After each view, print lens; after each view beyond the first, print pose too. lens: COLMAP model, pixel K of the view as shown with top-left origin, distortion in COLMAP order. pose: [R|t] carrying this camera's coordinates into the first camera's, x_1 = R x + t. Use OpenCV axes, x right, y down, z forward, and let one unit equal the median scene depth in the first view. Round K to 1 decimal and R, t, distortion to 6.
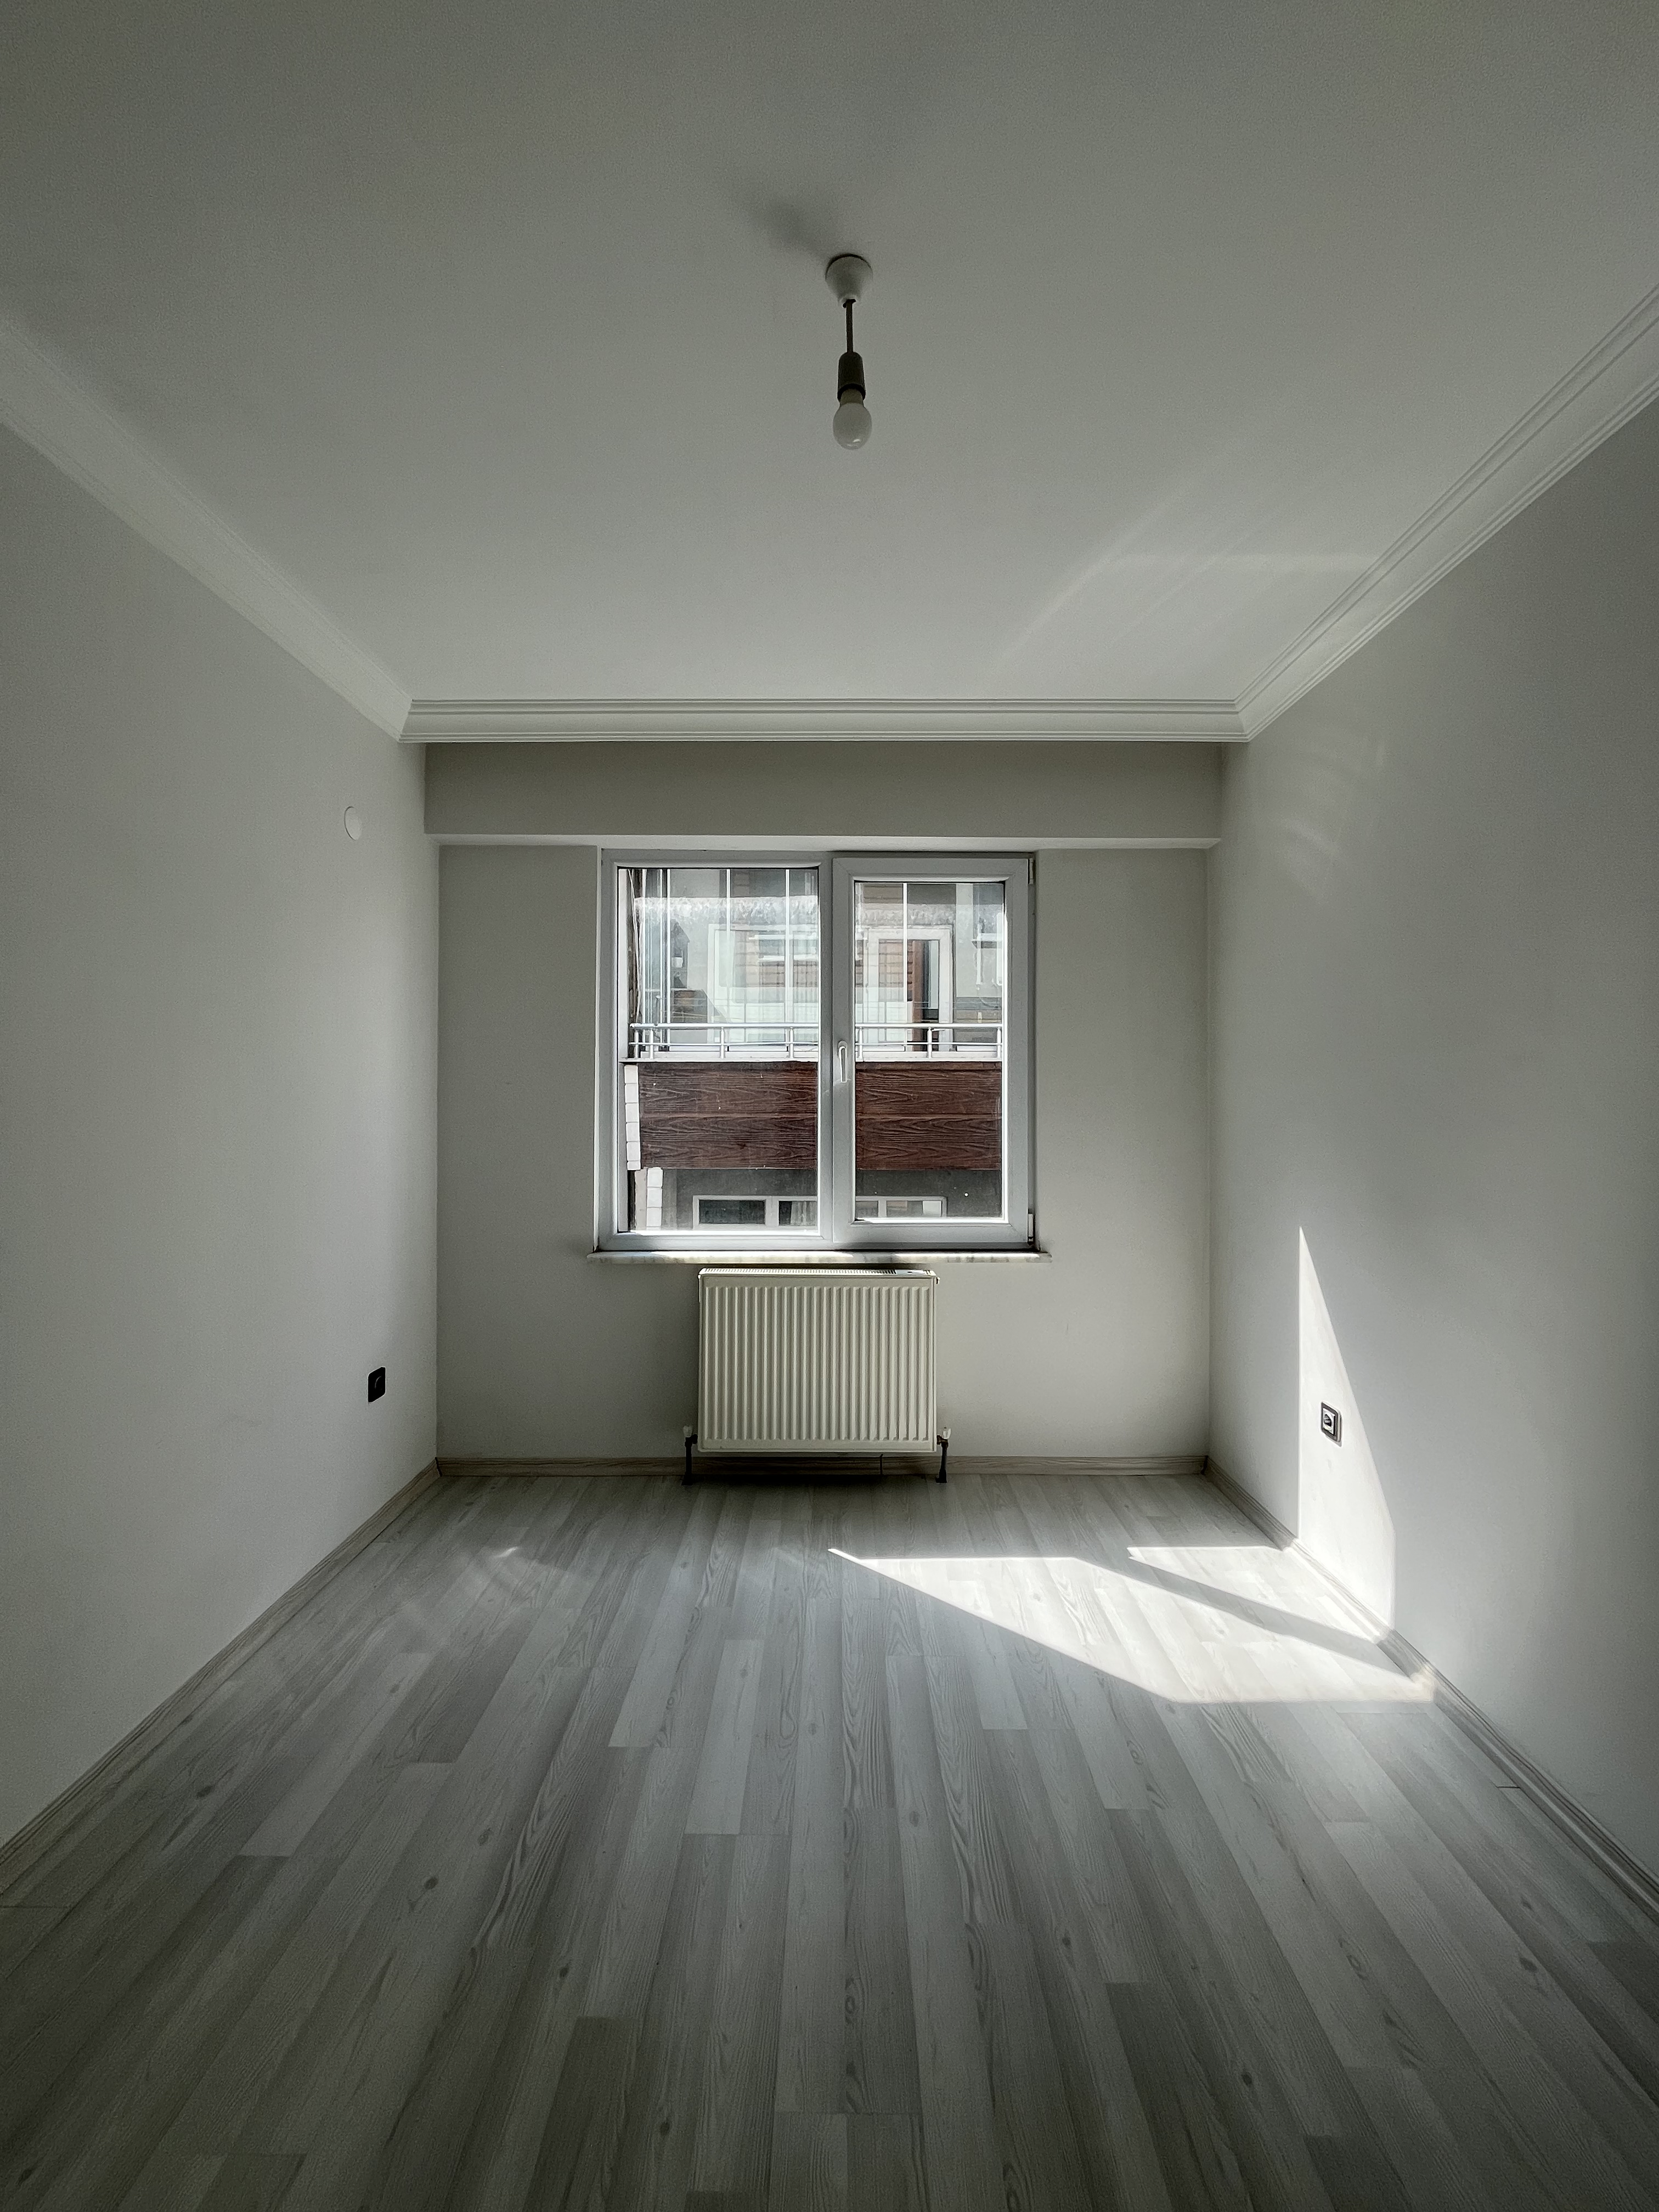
lens RADIAL K [[889.8, 0, 831.3], [0, 889.8, 1103.8], [0, 0, 1]] dist [-0.002486, -0.000440]
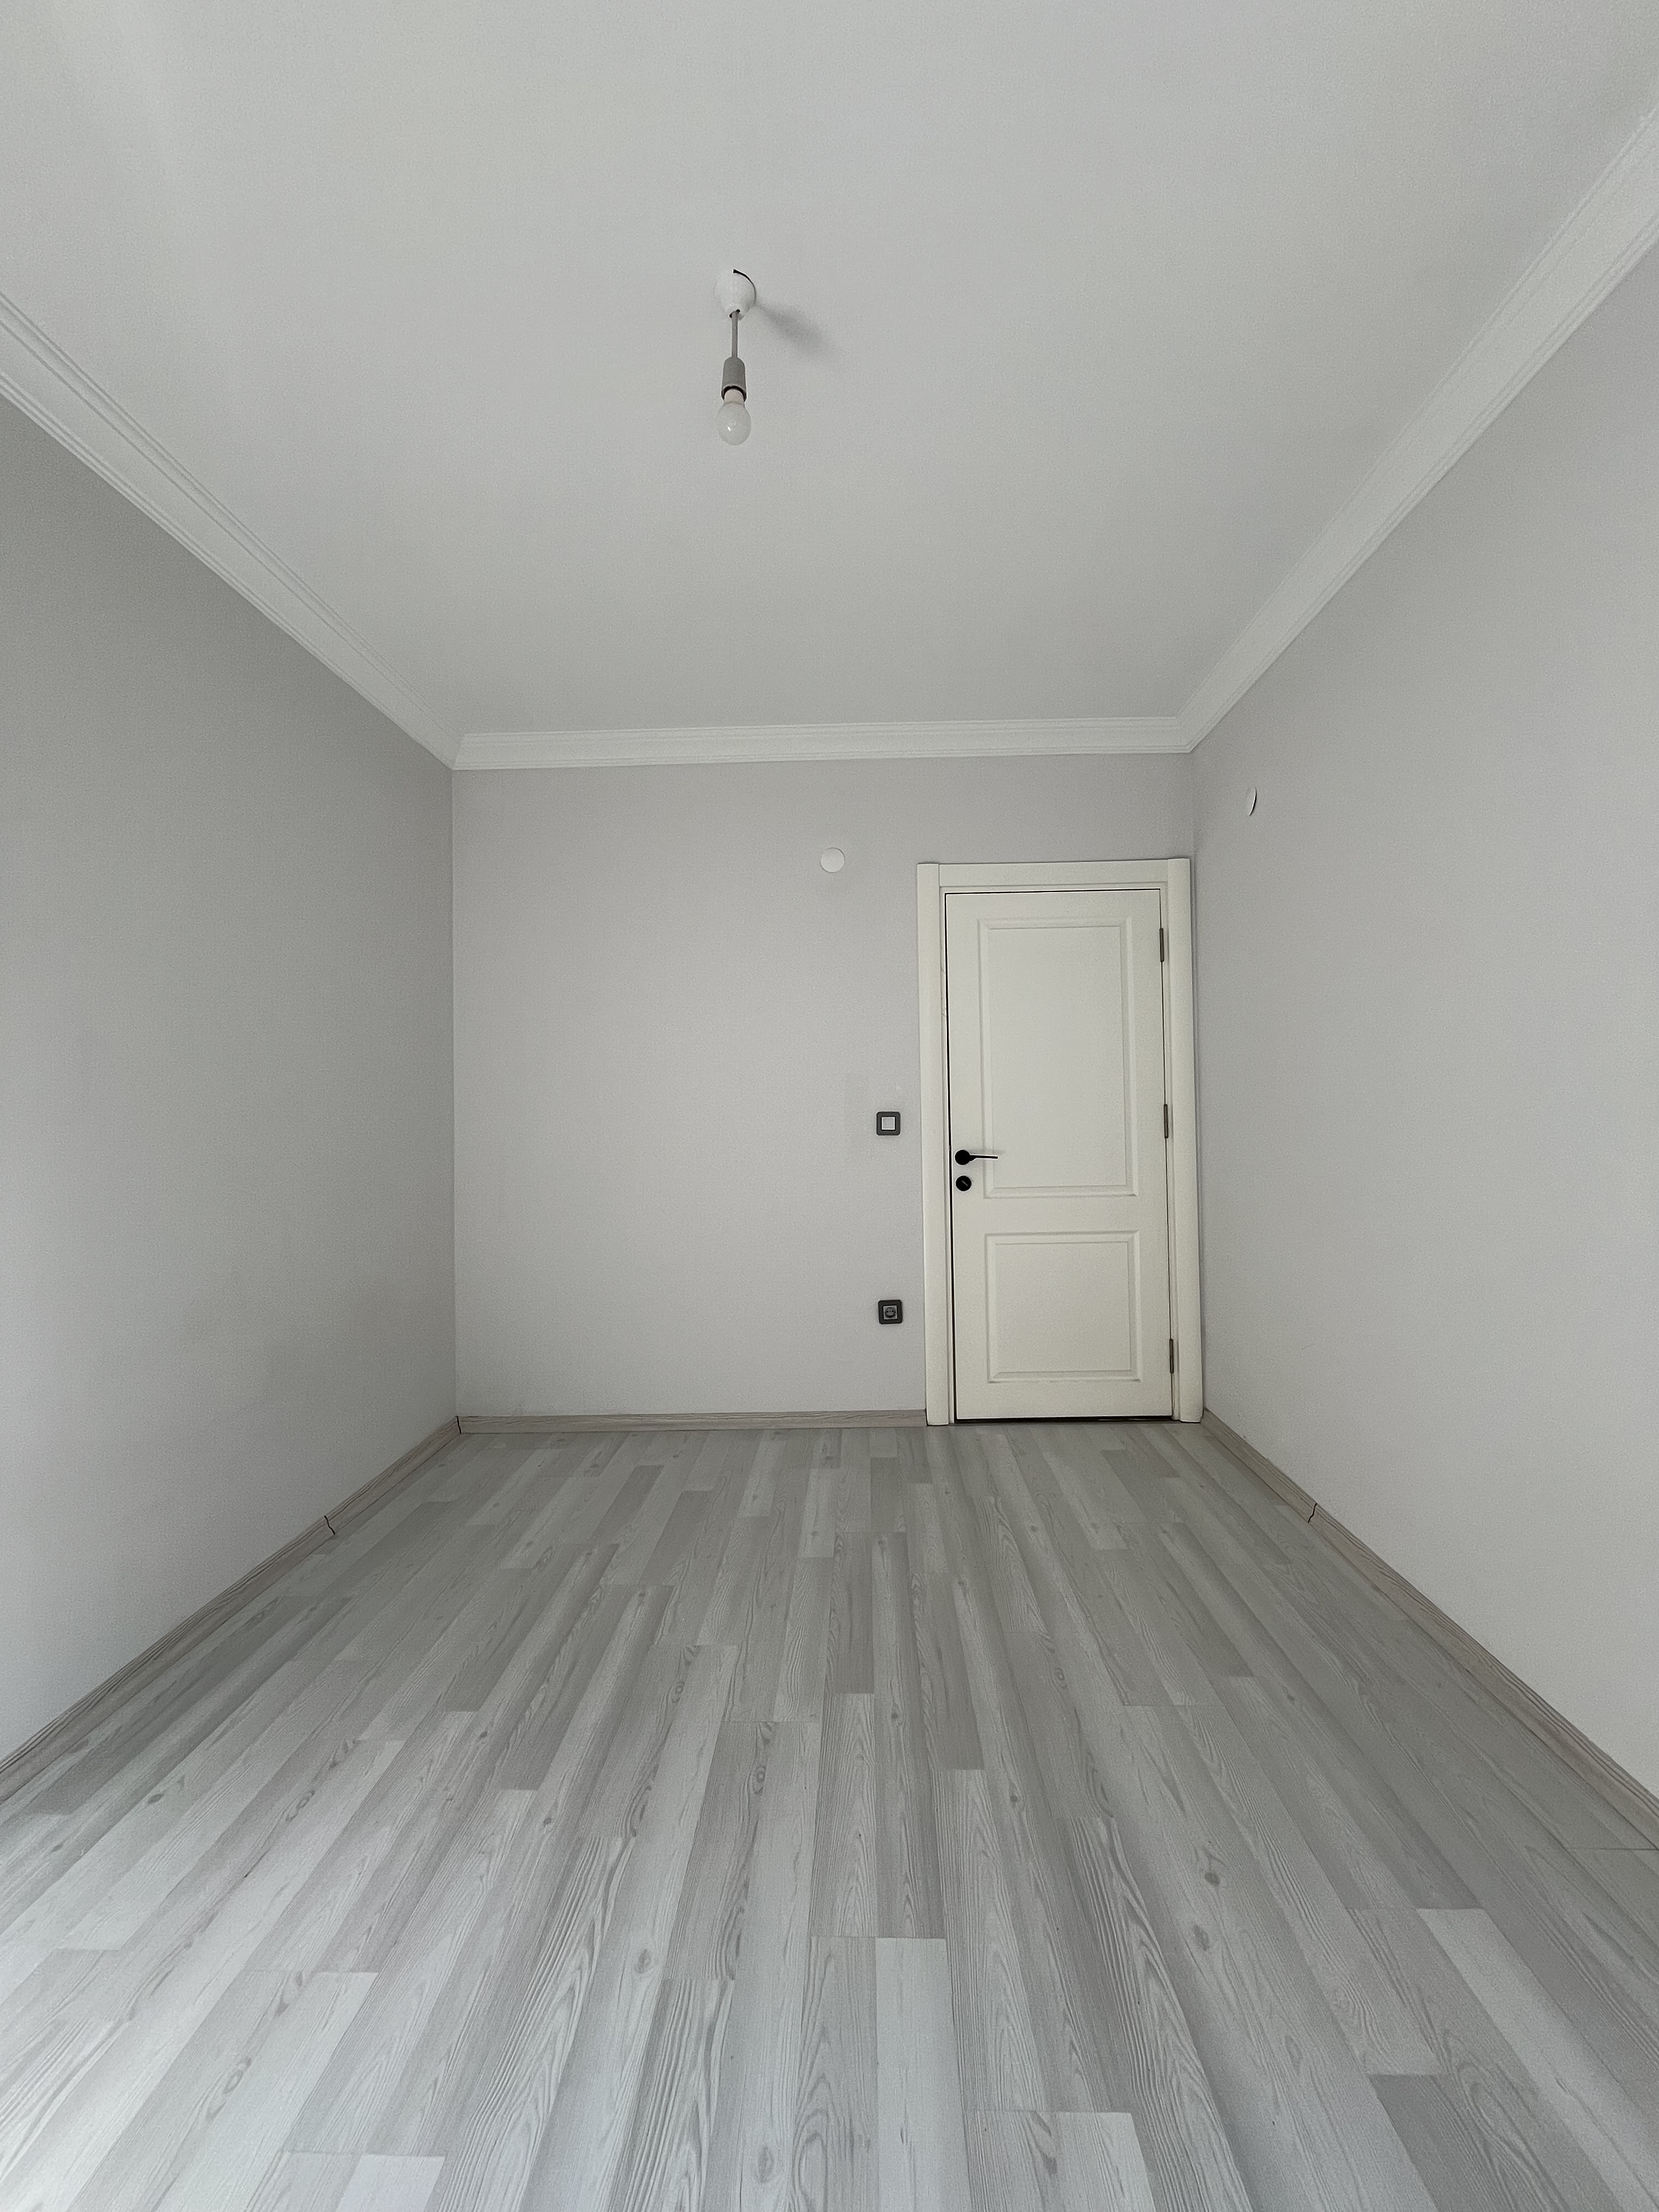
lens RADIAL K [[889.8, 0, 831.3], [0, 889.8, 1103.8], [0, 0, 1]] dist [-0.002486, -0.000440]
pose [[-0.999455, 0.016310, 0.028685, -0.107320], [0.016173, 0.999857, -0.005002, 0.099939], [-0.028763, -0.004536, -0.999576, 1.914756]]
